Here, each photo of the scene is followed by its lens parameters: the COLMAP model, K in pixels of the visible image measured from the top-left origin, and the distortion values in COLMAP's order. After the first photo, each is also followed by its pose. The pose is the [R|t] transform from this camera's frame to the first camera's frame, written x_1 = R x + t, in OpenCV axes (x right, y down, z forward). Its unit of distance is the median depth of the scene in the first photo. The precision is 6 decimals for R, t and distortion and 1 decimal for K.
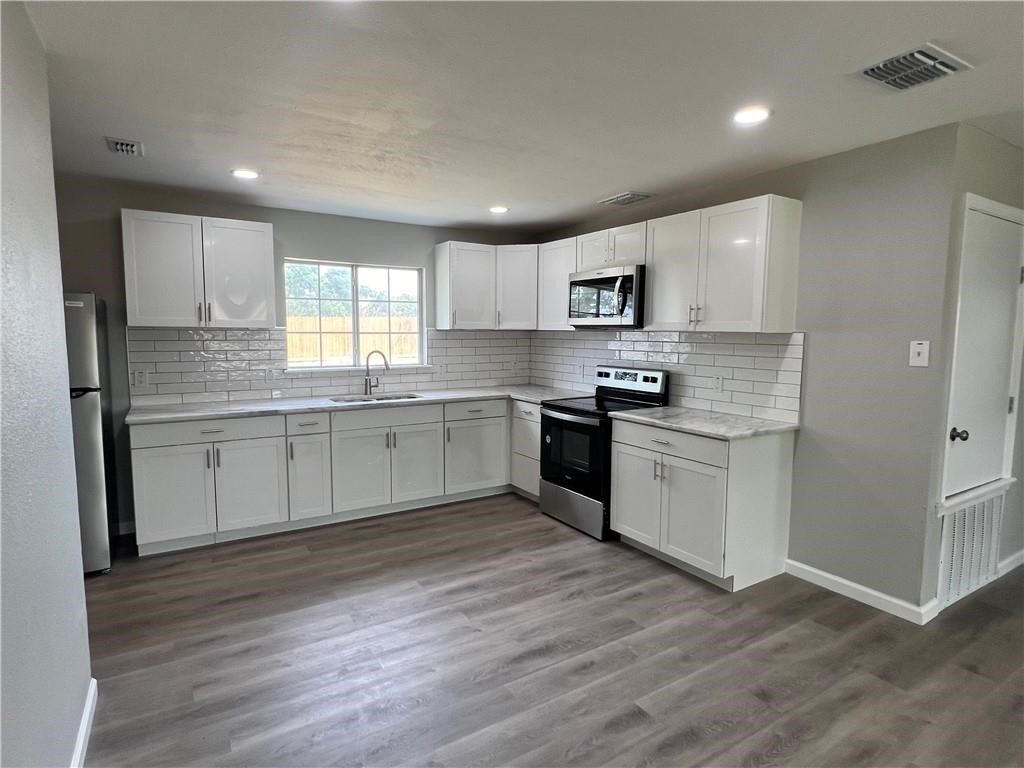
lens RADIAL K [[548.3, 0, 512.0], [0, 548.3, 384.0], [0, 0, 1]] dist [0.000910, 0.000128]
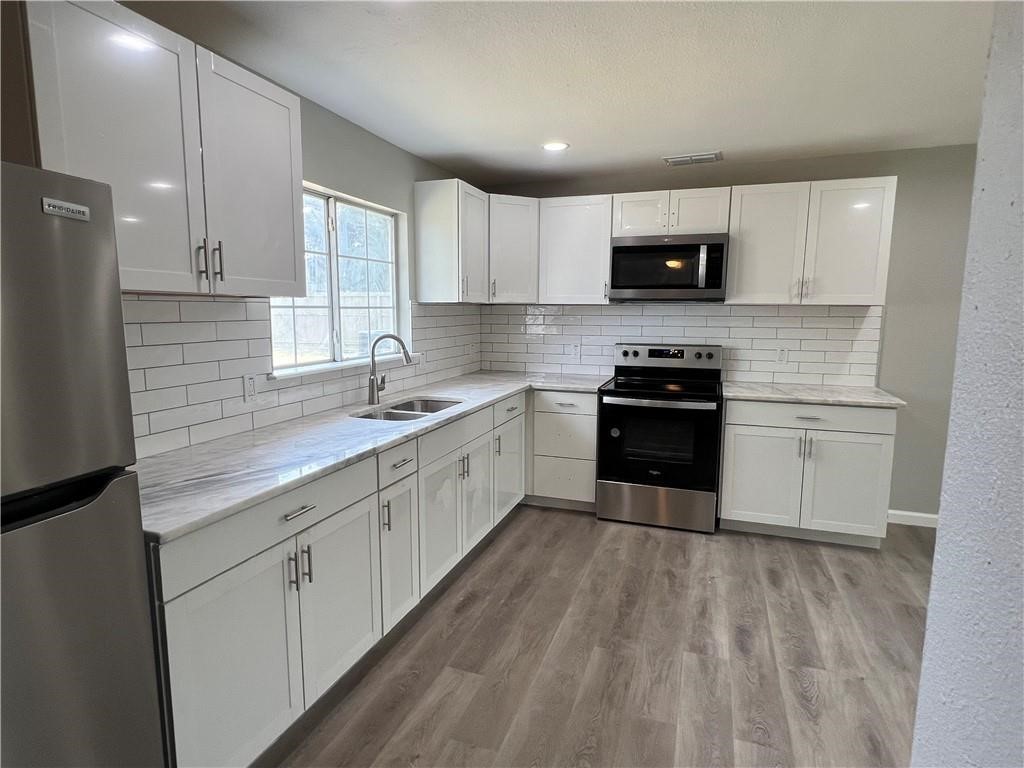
lens RADIAL K [[548.3, 0, 512.0], [0, 548.3, 384.0], [0, 0, 1]] dist [0.000910, 0.000128]
pose [[0.789891, -0.085724, 0.607226, -0.610048], [0.060641, 0.996247, 0.061761, -0.039267], [-0.610241, -0.011962, 0.792125, 0.456761]]
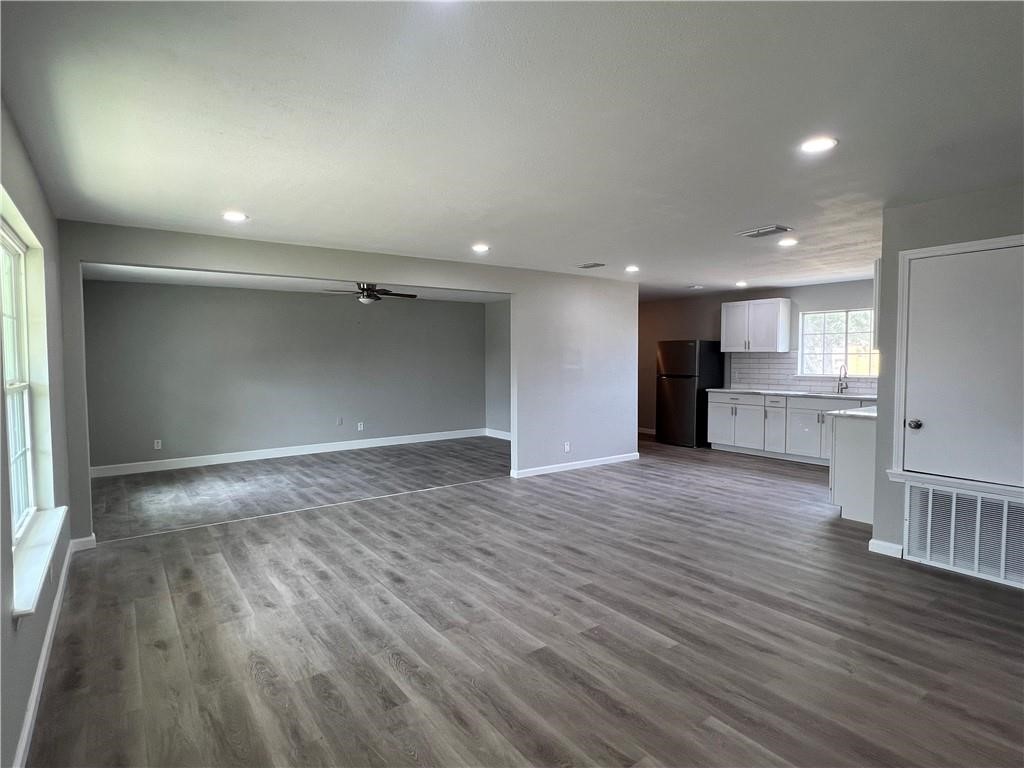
lens RADIAL K [[548.3, 0, 512.0], [0, 548.3, 384.0], [0, 0, 1]] dist [0.000910, 0.000128]
pose [[0.067712, 0.044604, -0.996707, 1.444863], [-0.091400, 0.995077, 0.038322, 0.021697], [0.993510, 0.088504, 0.071456, -0.055824]]
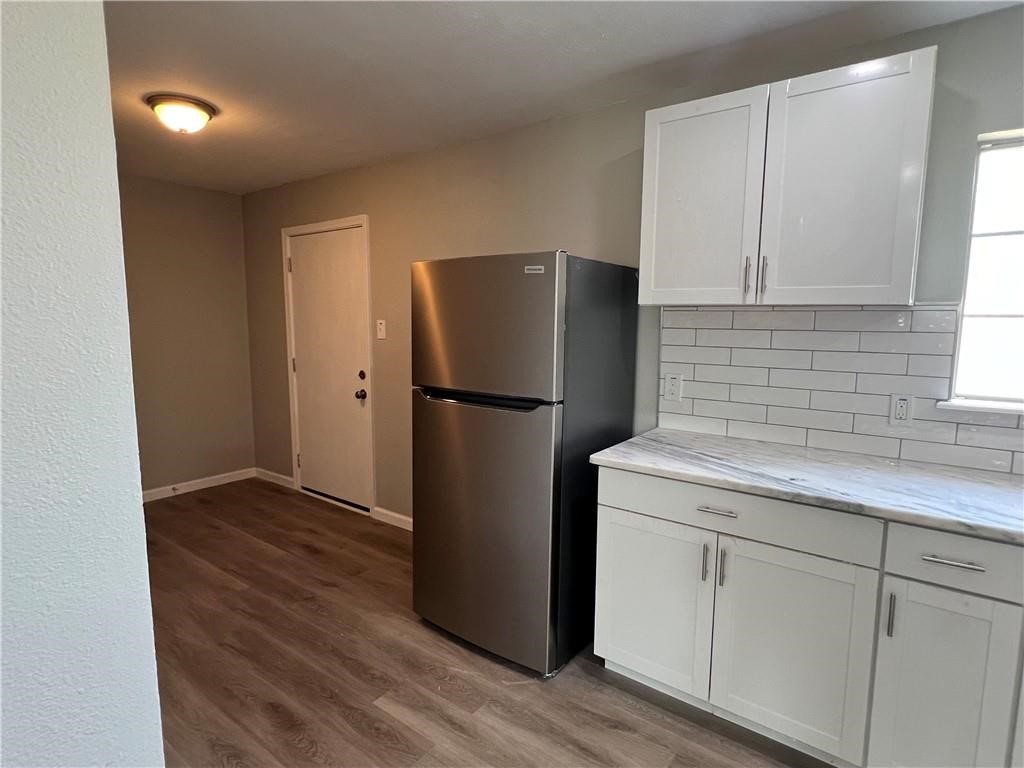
lens RADIAL K [[548.3, 0, 512.0], [0, 548.3, 384.0], [0, 0, 1]] dist [0.000910, 0.000128]
pose [[0.356880, 0.108926, -0.927778, -0.144402], [-0.093480, 0.992357, 0.080550, -0.047094], [0.929461, 0.057982, 0.364335, 0.571328]]
